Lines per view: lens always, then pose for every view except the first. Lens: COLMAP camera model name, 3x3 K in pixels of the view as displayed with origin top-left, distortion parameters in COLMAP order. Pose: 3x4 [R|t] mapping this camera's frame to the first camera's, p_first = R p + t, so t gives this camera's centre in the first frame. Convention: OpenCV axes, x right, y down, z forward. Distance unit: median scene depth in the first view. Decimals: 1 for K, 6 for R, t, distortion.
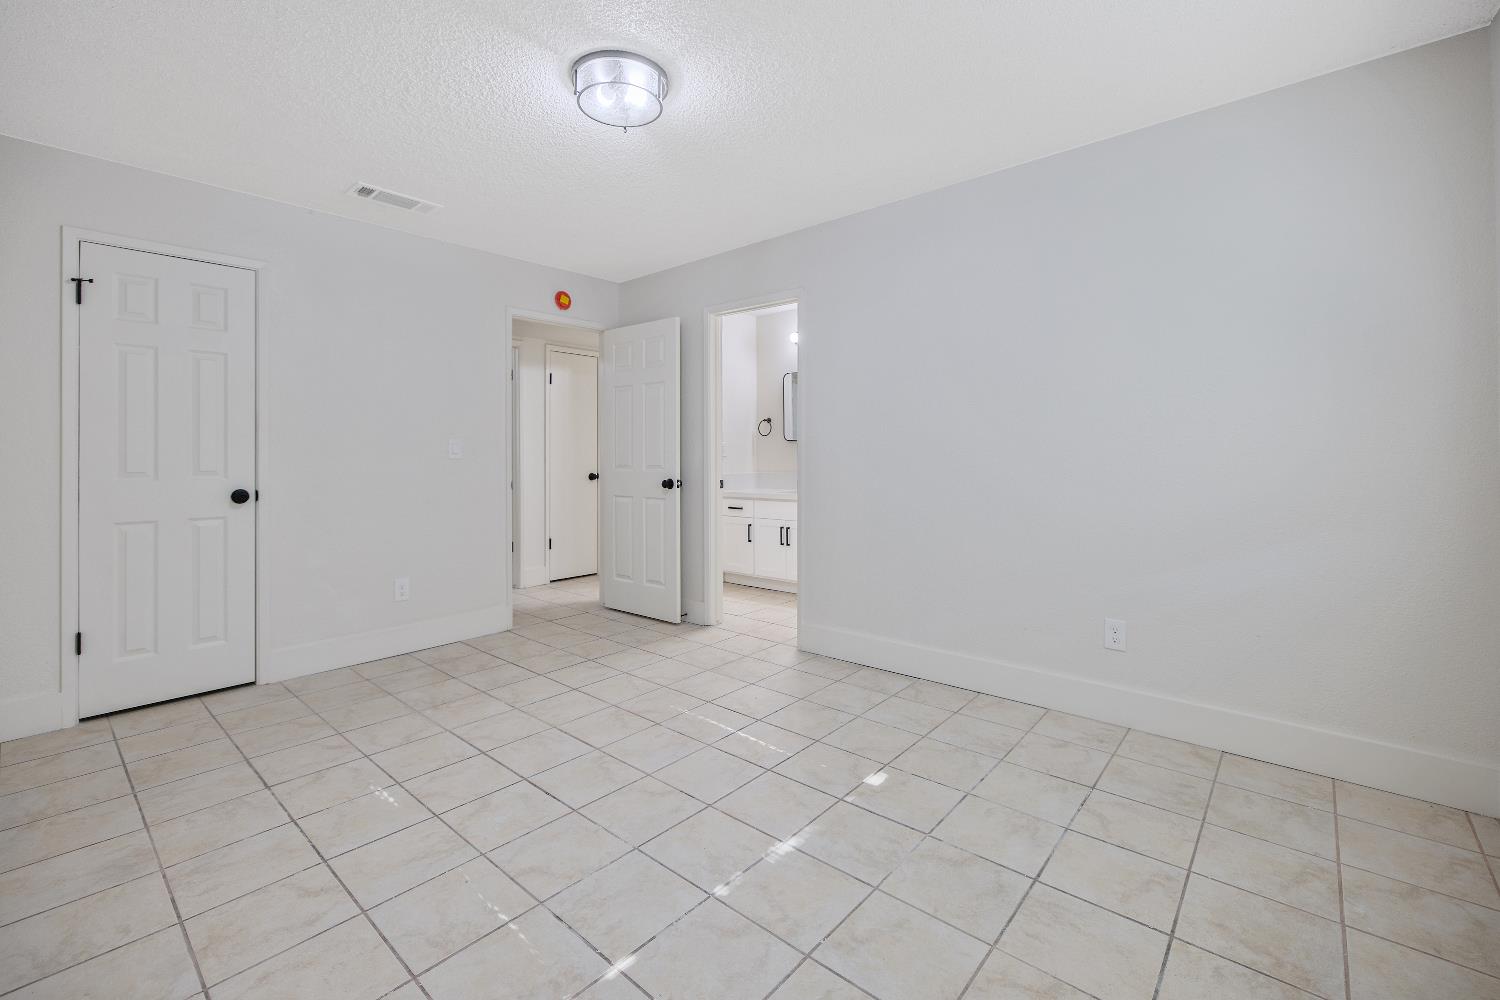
lens RADIAL K [[636.1, 0, 746.6], [0, 636.1, 457.0], [0, 0, 1]] dist [-0.000338, -0.000429]
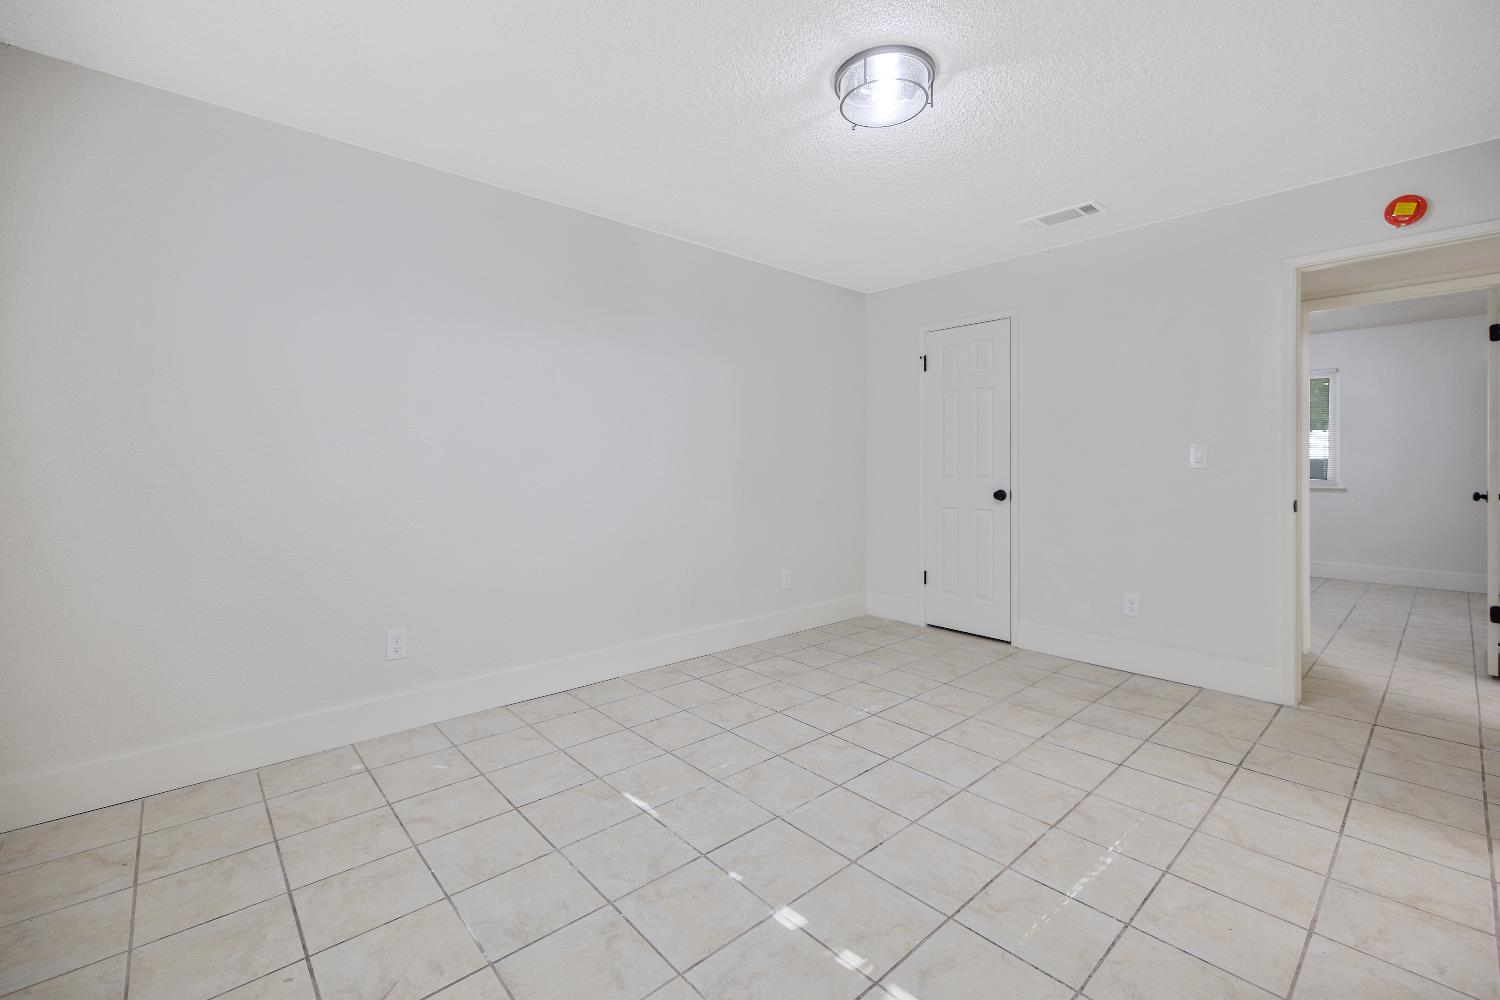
lens RADIAL K [[636.1, 0, 746.6], [0, 636.1, 457.0], [0, 0, 1]] dist [-0.000338, -0.000429]
pose [[-0.116797, -0.008318, -0.993121, 0.694528], [-0.004394, 0.999959, -0.007859, -0.003436], [0.993146, 0.003446, -0.116829, 0.791346]]
